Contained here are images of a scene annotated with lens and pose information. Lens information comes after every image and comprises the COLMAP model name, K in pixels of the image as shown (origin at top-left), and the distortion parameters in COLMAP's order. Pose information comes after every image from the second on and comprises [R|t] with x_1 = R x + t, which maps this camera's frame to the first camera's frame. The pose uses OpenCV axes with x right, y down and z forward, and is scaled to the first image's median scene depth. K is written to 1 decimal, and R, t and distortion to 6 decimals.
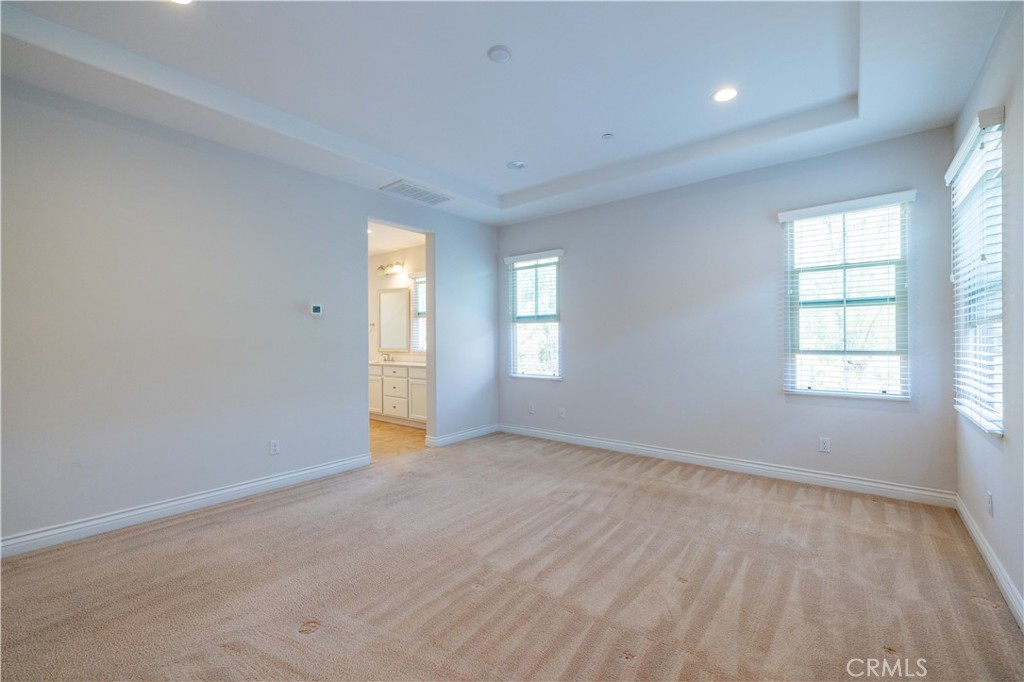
lens RADIAL K [[433.0, 0, 515.2], [0, 433.0, 340.5], [0, 0, 1]] dist [-0.001673, 0.001125]
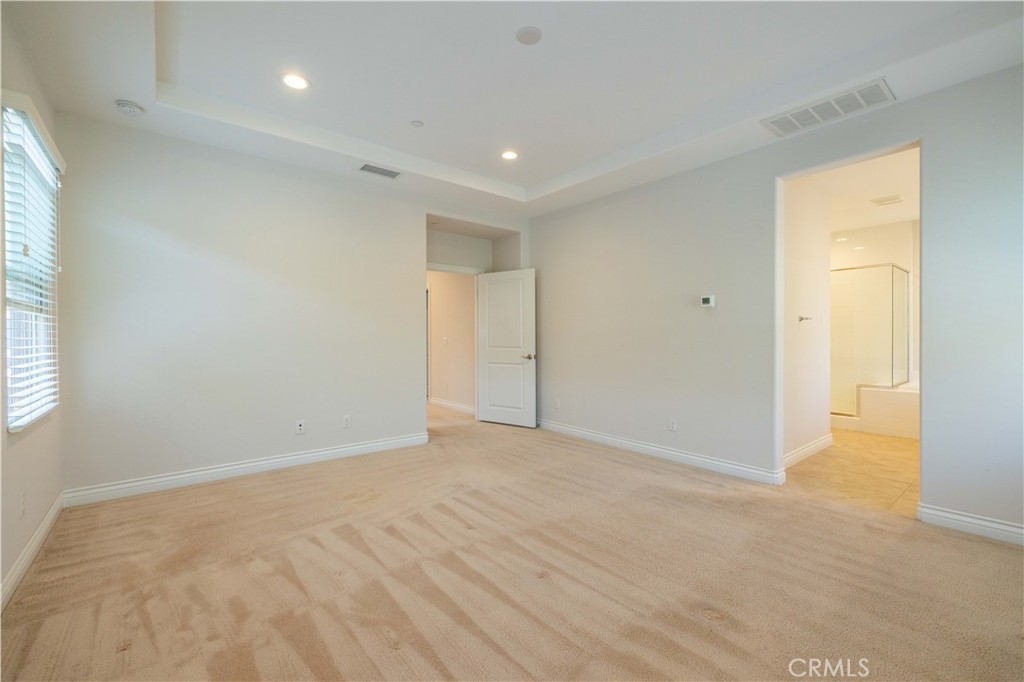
lens RADIAL K [[433.0, 0, 511.6], [0, 433.0, 340.4], [0, 0, 1]] dist [-0.001673, 0.001125]
pose [[-0.210526, 0.013329, -0.977497, 0.631141], [0.003350, 0.999911, 0.012913, 0.004957], [0.977583, -0.000556, -0.210552, 0.787336]]
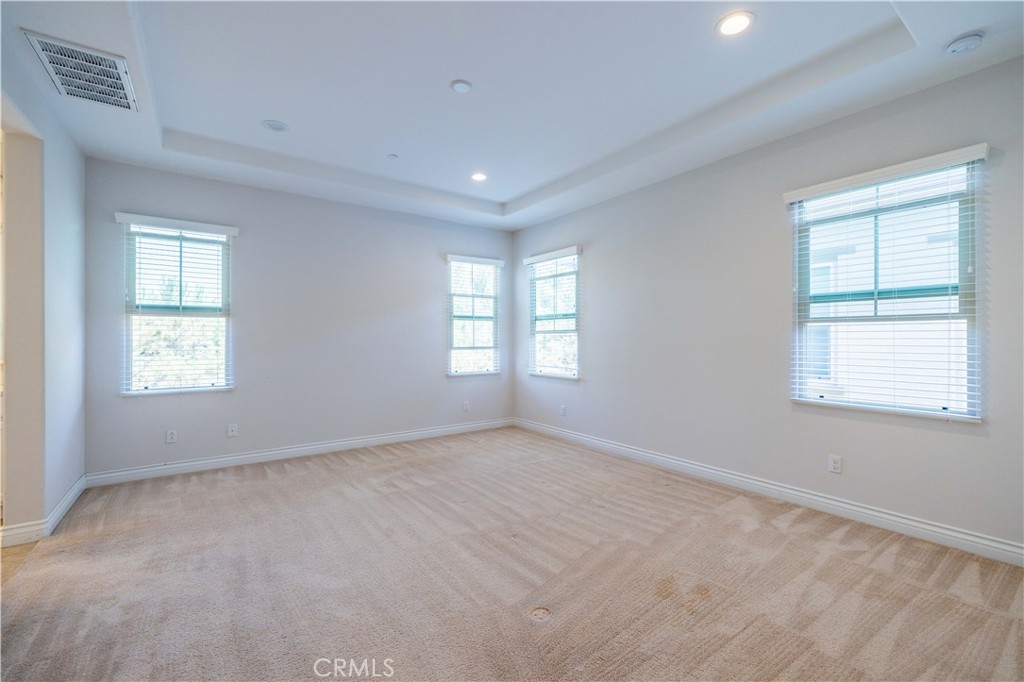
lens RADIAL K [[433.0, 0, 519.9], [0, 433.0, 338.3], [0, 0, 1]] dist [-0.001673, 0.001125]
pose [[0.255098, 0.005771, 0.966898, -0.746492], [-0.000046, 0.999982, -0.005956, 0.000481], [-0.966915, 0.001475, 0.255094, 0.385001]]
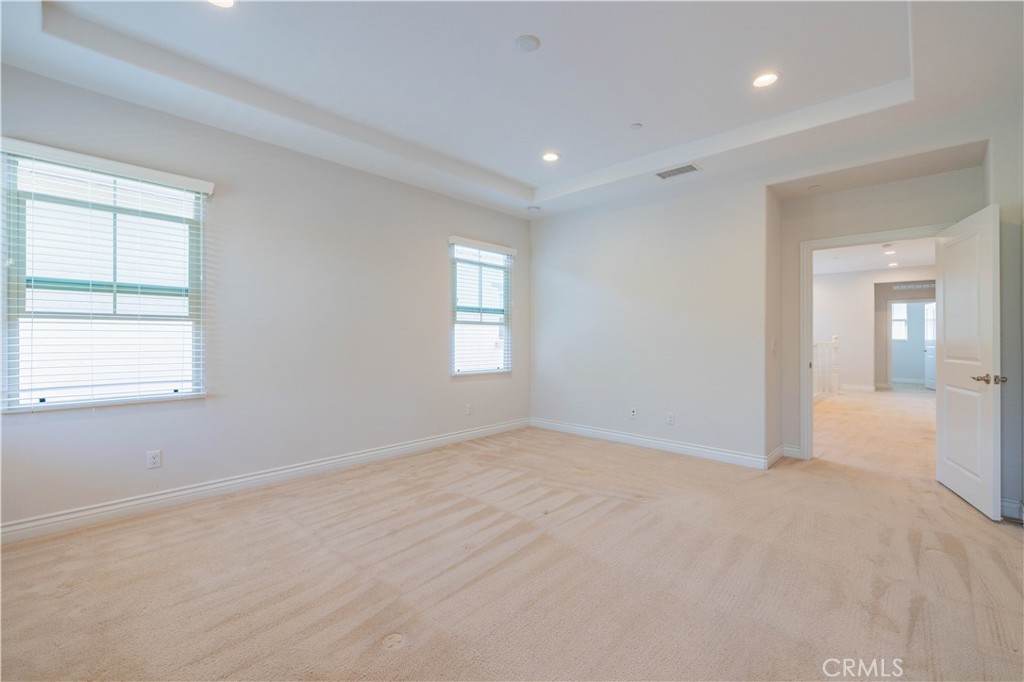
lens RADIAL K [[433.0, 0, 515.7], [0, 433.0, 338.6], [0, 0, 1]] dist [-0.001673, 0.001125]
pose [[-0.996942, 0.001457, 0.078135, -0.061446], [0.001668, 0.999995, 0.002635, 0.007054], [-0.078131, 0.002757, -0.996939, 1.356644]]
